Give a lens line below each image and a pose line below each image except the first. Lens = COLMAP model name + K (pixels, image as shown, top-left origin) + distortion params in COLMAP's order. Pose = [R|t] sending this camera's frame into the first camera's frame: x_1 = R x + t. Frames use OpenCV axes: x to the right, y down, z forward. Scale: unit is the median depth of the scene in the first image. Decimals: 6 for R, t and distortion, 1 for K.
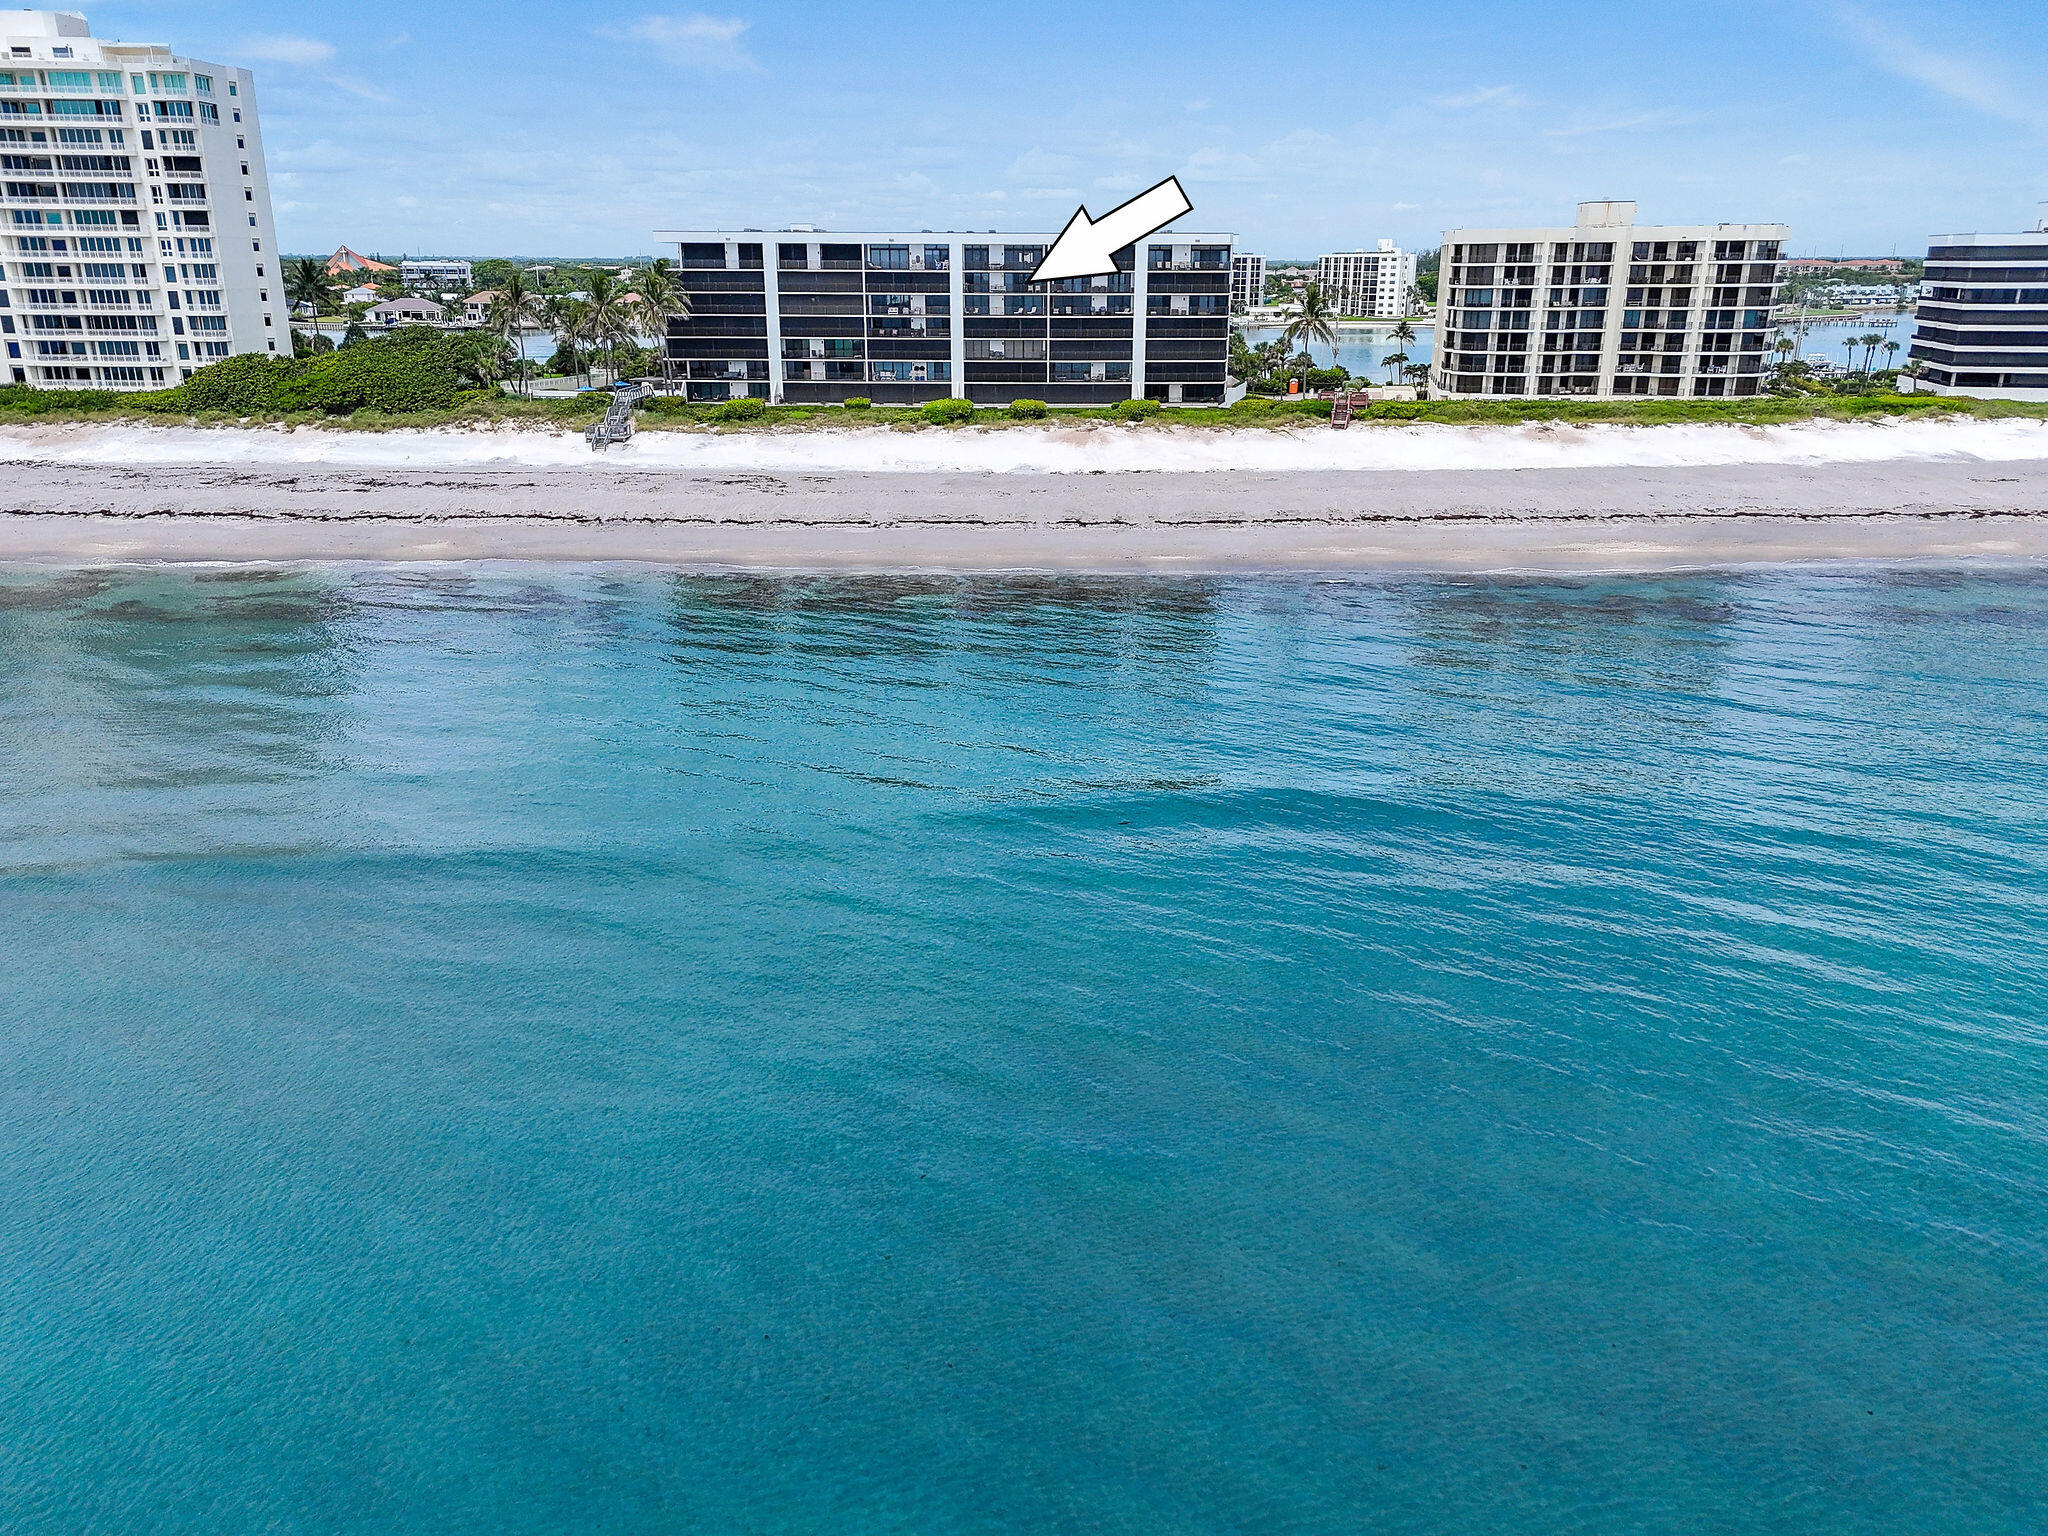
lens RADIAL K [[1501.7, 0, 1027.4], [0, 1501.7, 756.1], [0, 0, 1]] dist [0.106797, -0.128959]
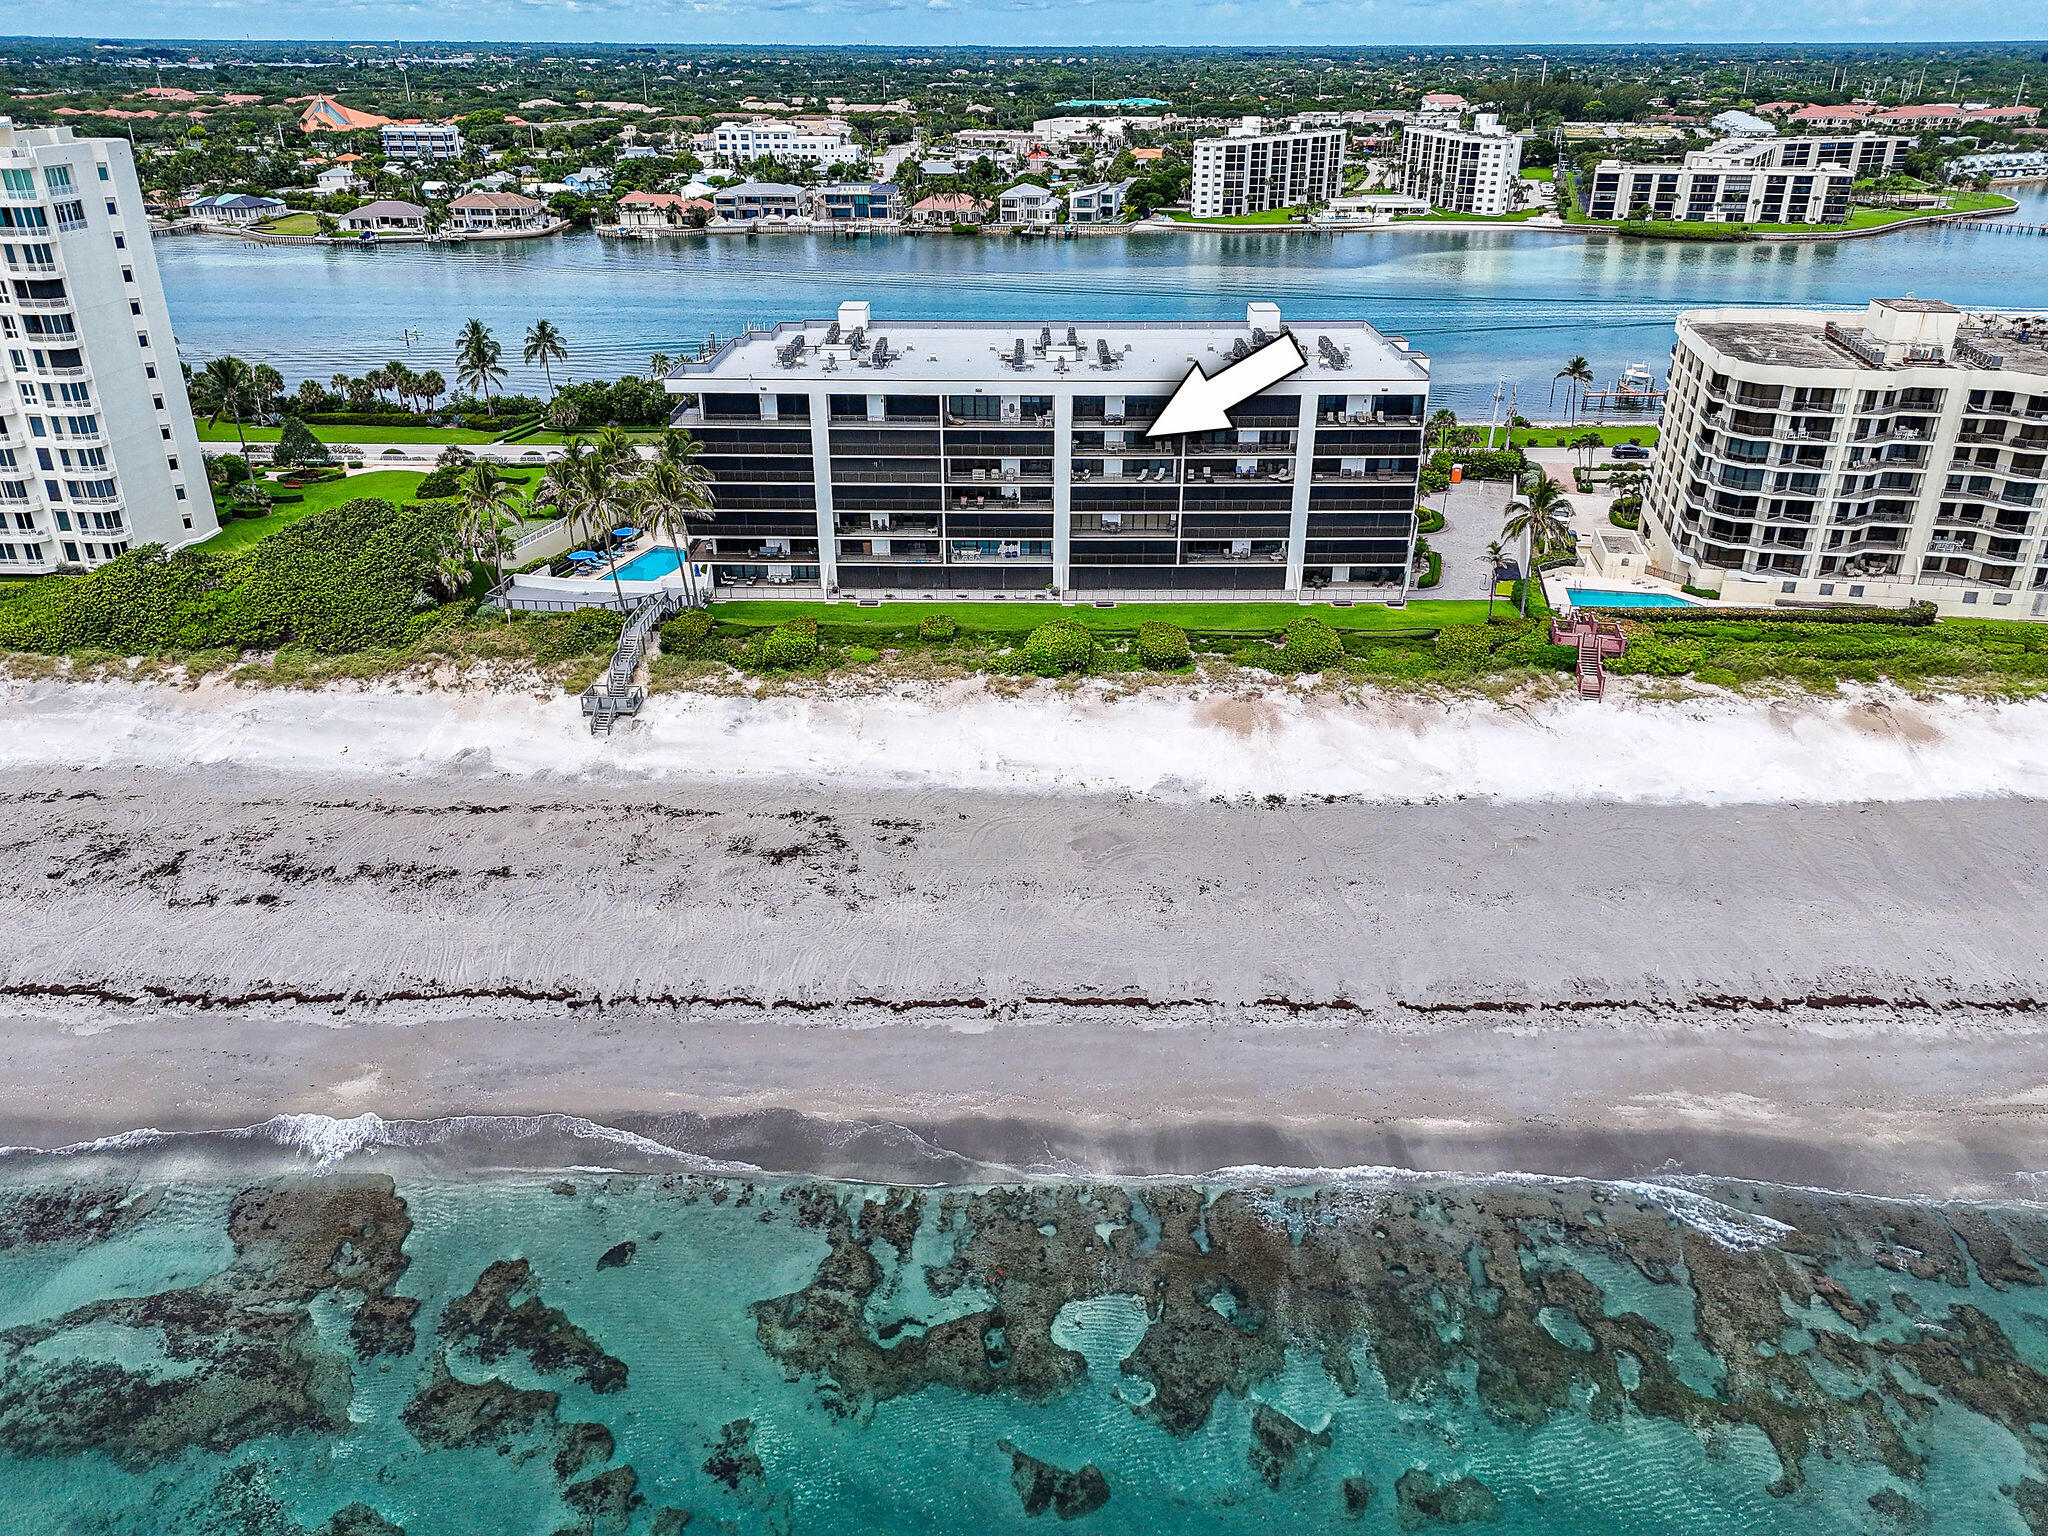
lens RADIAL K [[1501.7, 0, 1027.4], [0, 1501.7, 756.1], [0, 0, 1]] dist [0.106797, -0.128959]
pose [[0.999908, 0.005859, -0.012199, -0.053953], [-0.004335, 0.992591, 0.121424, -0.246397], [0.012820, -0.121360, 0.992526, 0.225984]]
